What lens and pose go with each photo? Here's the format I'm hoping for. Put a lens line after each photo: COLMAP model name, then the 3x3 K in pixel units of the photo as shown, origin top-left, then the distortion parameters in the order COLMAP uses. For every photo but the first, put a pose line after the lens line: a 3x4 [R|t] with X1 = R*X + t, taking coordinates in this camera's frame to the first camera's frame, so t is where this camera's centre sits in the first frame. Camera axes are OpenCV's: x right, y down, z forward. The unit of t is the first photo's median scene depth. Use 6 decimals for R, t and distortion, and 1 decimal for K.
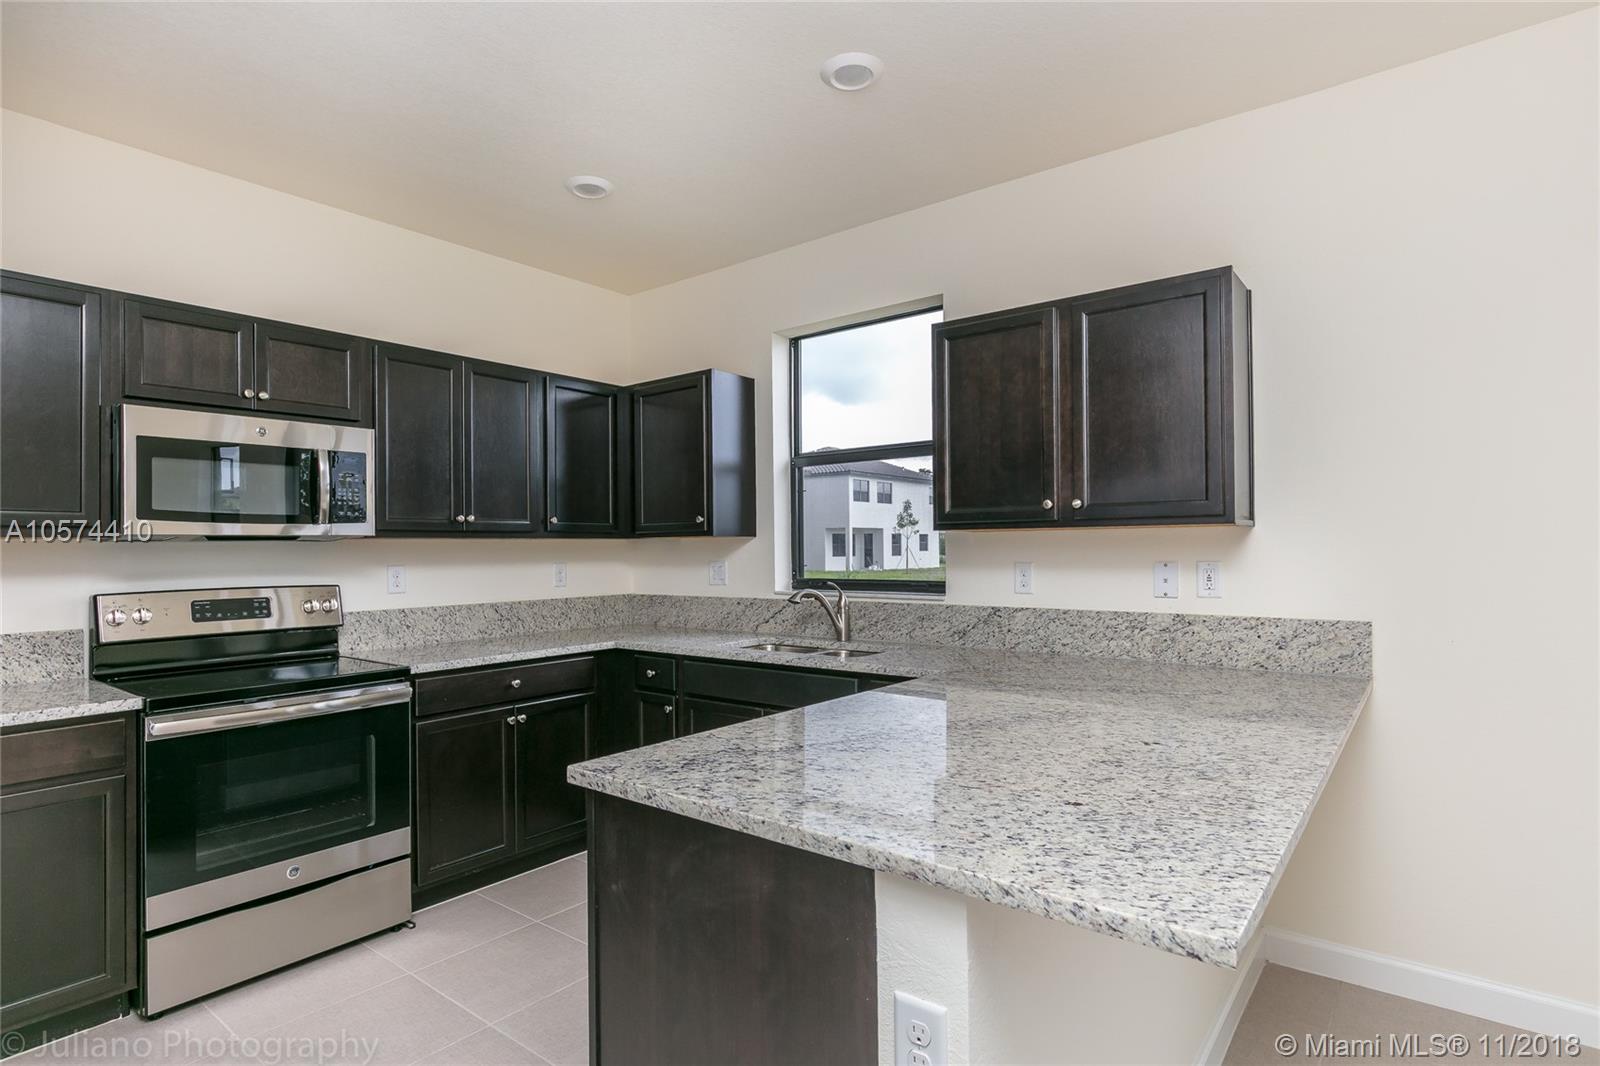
lens RADIAL K [[818.2, 0, 795.4], [0, 818.2, 541.6], [0, 0, 1]] dist [-0.000645, -0.000288]
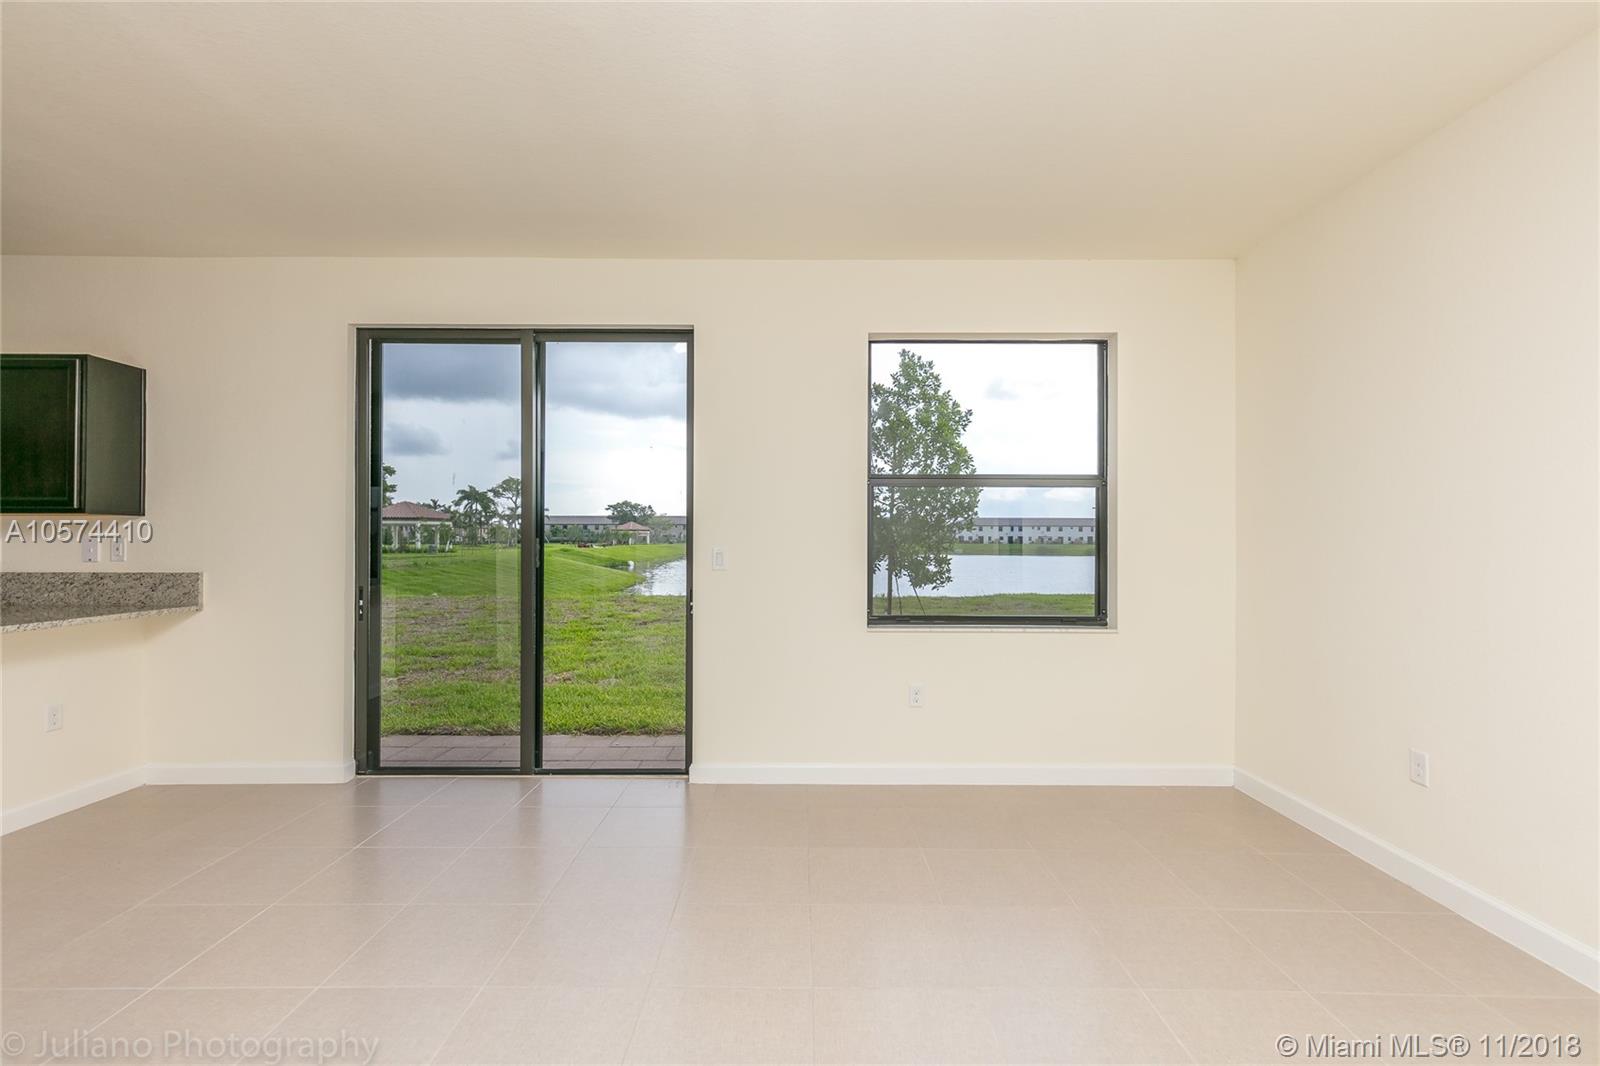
lens RADIAL K [[723.0, 0, 801.9], [0, 723.0, 536.4], [0, 0, 1]] dist [0.008272, -0.000907]
pose [[0.784239, 0.011849, 0.620345, 0.615589], [-0.013893, 0.999902, -0.001537, 0.004499], [-0.620303, -0.007413, 0.784327, -0.828917]]
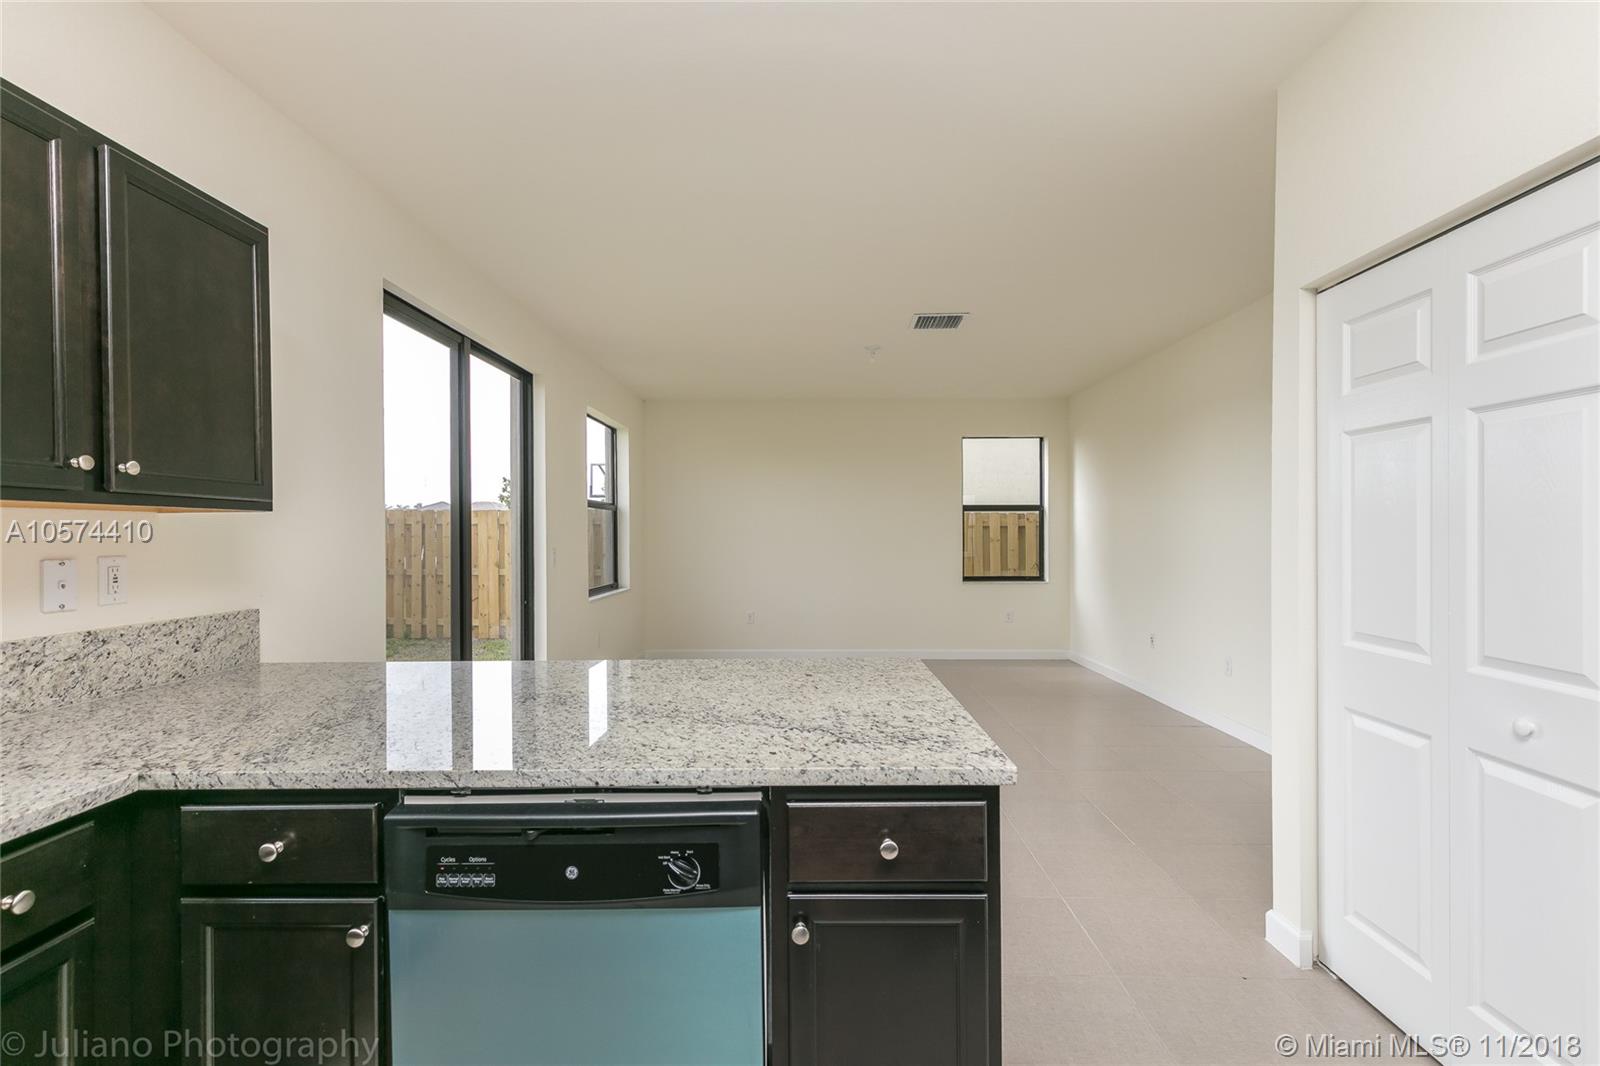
lens RADIAL K [[723.0, 0, 801.9], [0, 723.0, 536.4], [0, 0, 1]] dist [0.008272, -0.000907]
pose [[-0.614773, 0.010300, 0.788637, -0.382832], [0.004182, 0.999943, -0.009801, 0.013987], [-0.788693, -0.002727, -0.614781, 0.840550]]
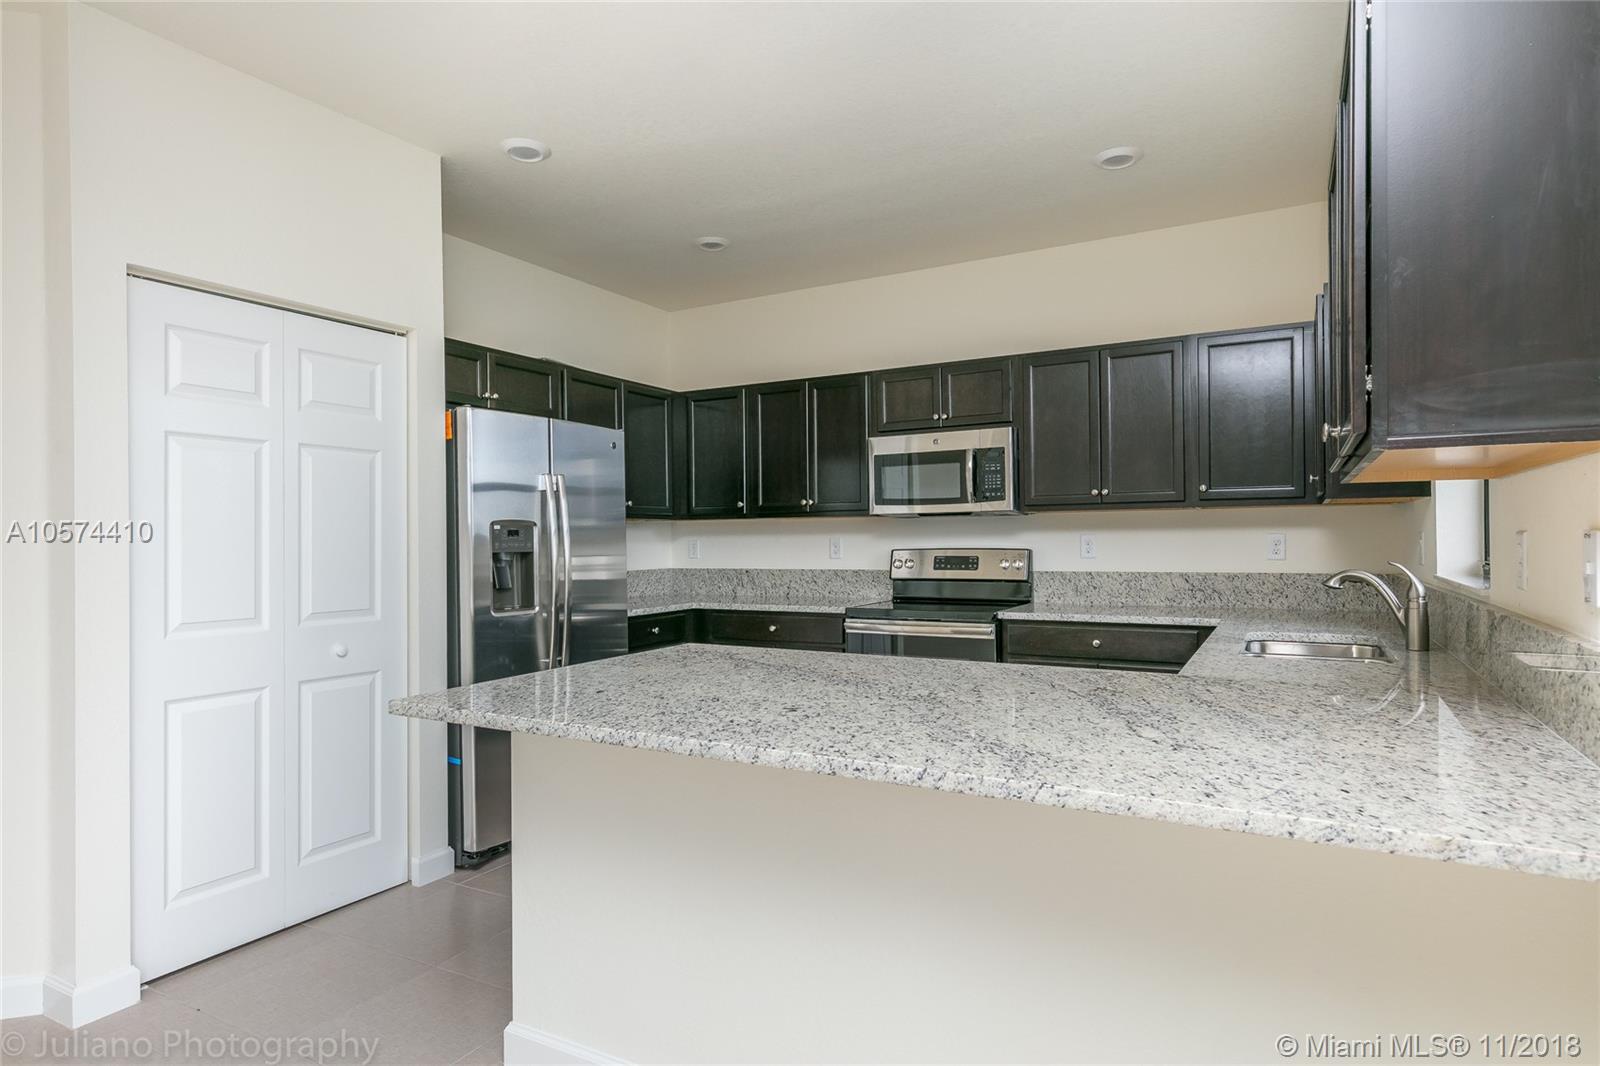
lens RADIAL K [[904.7, 0, 804.3], [0, 904.7, 531.2], [0, 0, 1]] dist [0.032336, -0.000035]
pose [[0.162482, -0.000035, -0.986711, 0.855413], [0.017757, 0.999838, 0.002889, 0.016316], [0.986552, -0.017990, 0.162457, 0.462935]]
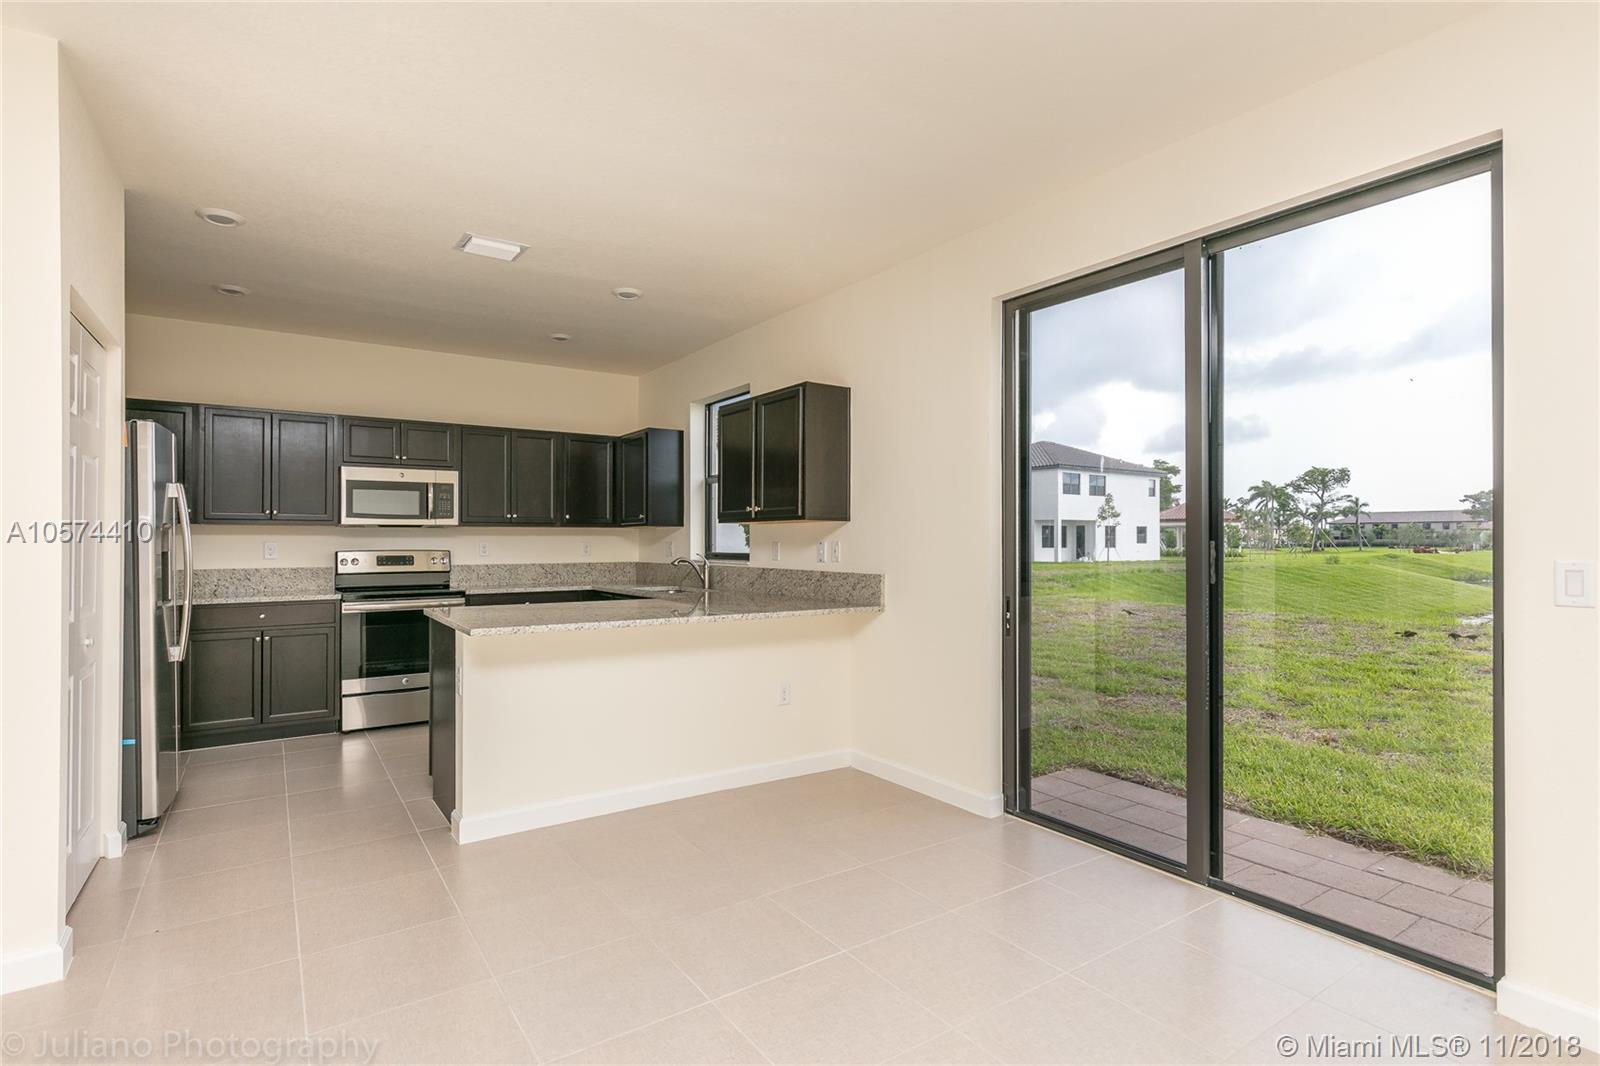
lens RADIAL K [[781.8, 0, 804.3], [0, 781.8, 535.5], [0, 0, 1]] dist [-0.000179, -0.000175]
pose [[0.956473, 0.007093, -0.291735, 0.857779], [-0.006057, 0.999972, 0.004452, 0.004560], [0.291758, -0.002491, 0.956489, -0.574355]]
